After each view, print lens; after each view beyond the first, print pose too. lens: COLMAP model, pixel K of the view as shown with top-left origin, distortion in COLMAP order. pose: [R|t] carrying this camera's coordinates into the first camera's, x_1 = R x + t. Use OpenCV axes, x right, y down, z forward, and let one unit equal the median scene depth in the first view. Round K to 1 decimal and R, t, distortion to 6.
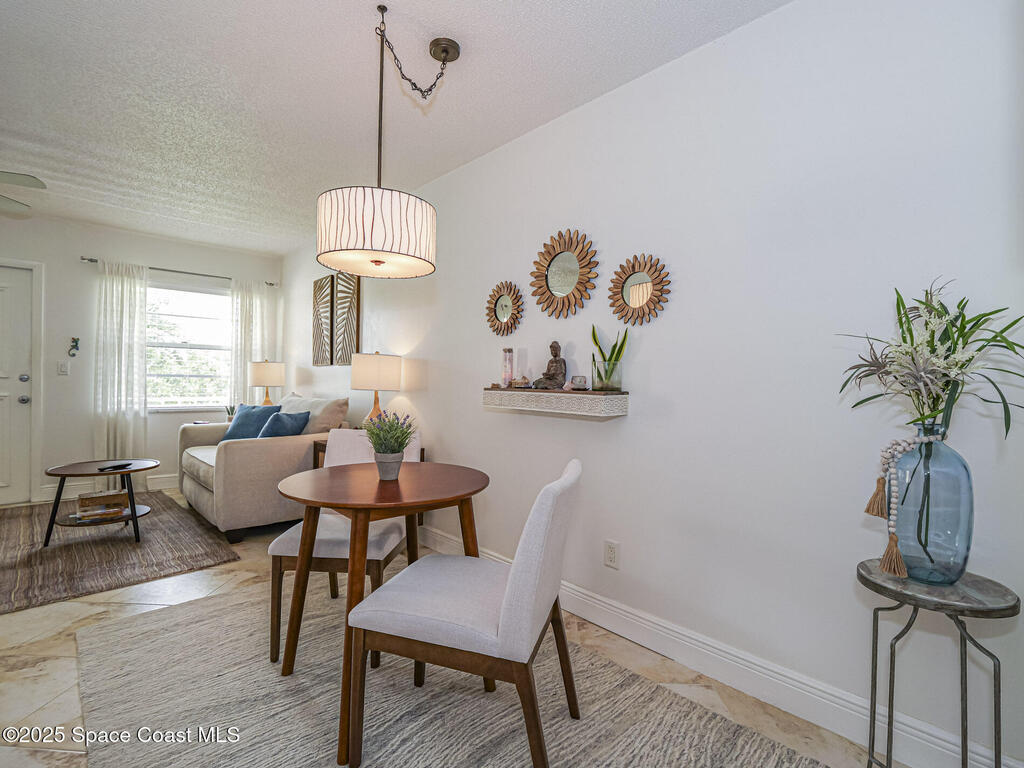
lens RADIAL K [[497.8, 0, 501.1], [0, 497.8, 411.1], [0, 0, 1]] dist [-0.009131, -0.000677]
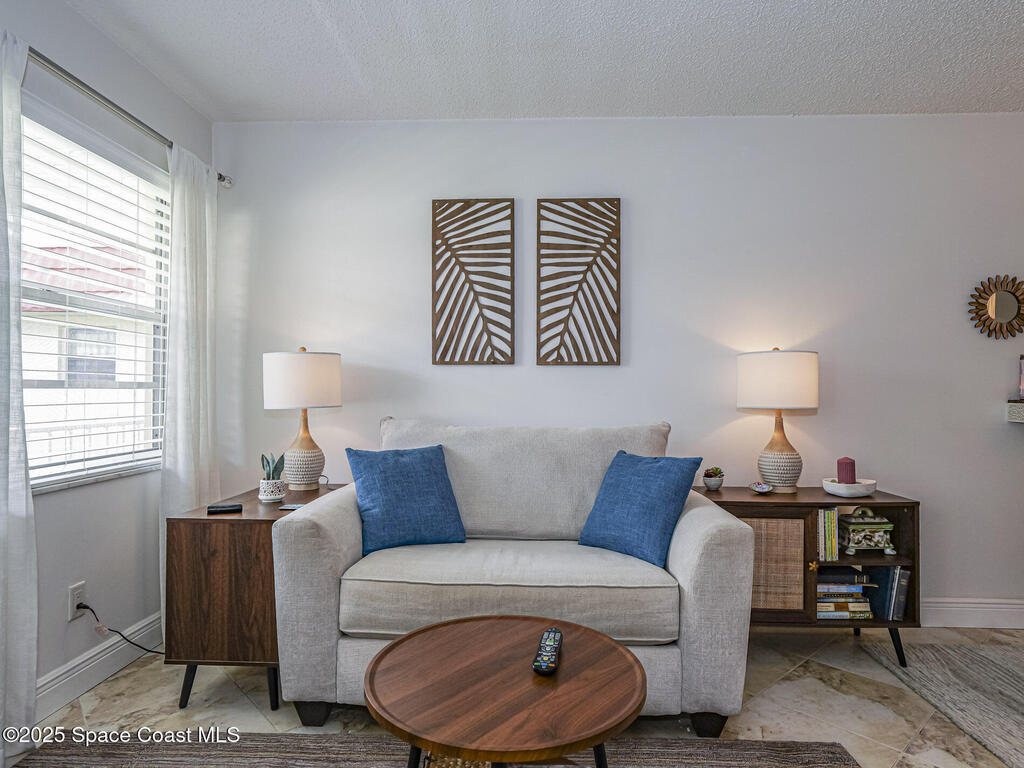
lens RADIAL K [[597.8, 0, 512.5], [0, 597.8, 427.3], [0, 0, 1]] dist [-0.007306, -0.002415]
pose [[0.714370, -0.053505, 0.697720, -0.873431], [0.047001, 0.998490, 0.028446, -0.044818], [-0.698188, 0.012472, 0.715805, 0.573280]]
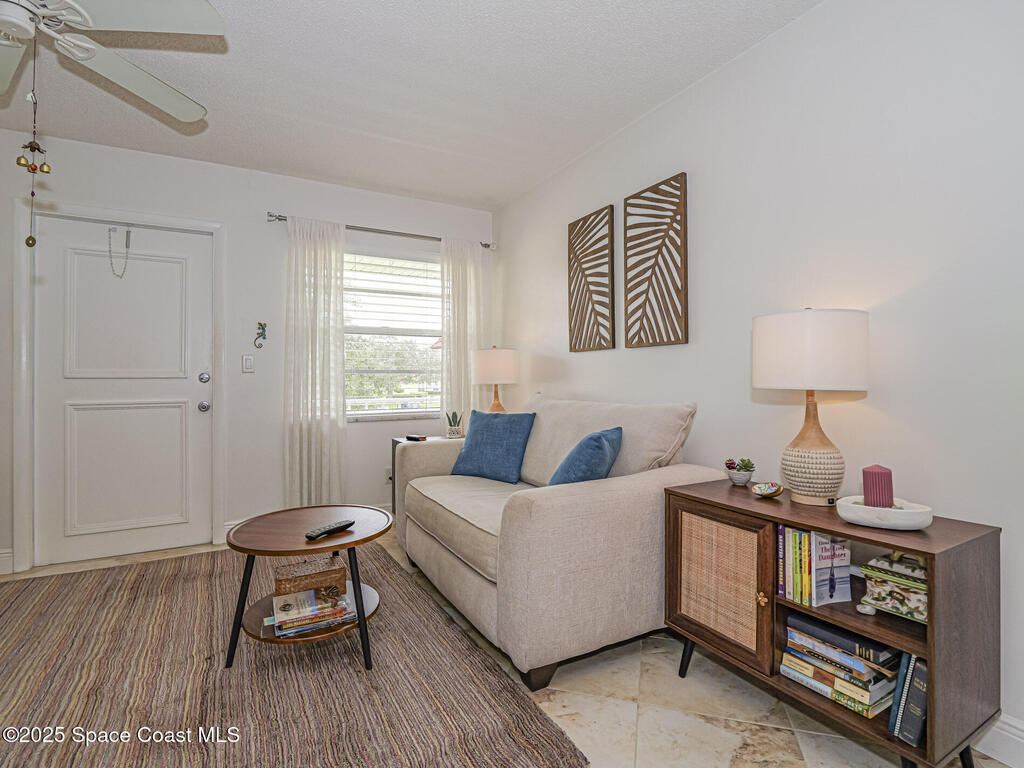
lens RADIAL K [[497.8, 0, 501.1], [0, 497.8, 411.1], [0, 0, 1]] dist [-0.009131, -0.000677]
pose [[0.968780, -0.002468, -0.247911, -0.343645], [0.004478, 0.999962, 0.007543, -0.019597], [0.247882, -0.008417, 0.968754, 0.380752]]
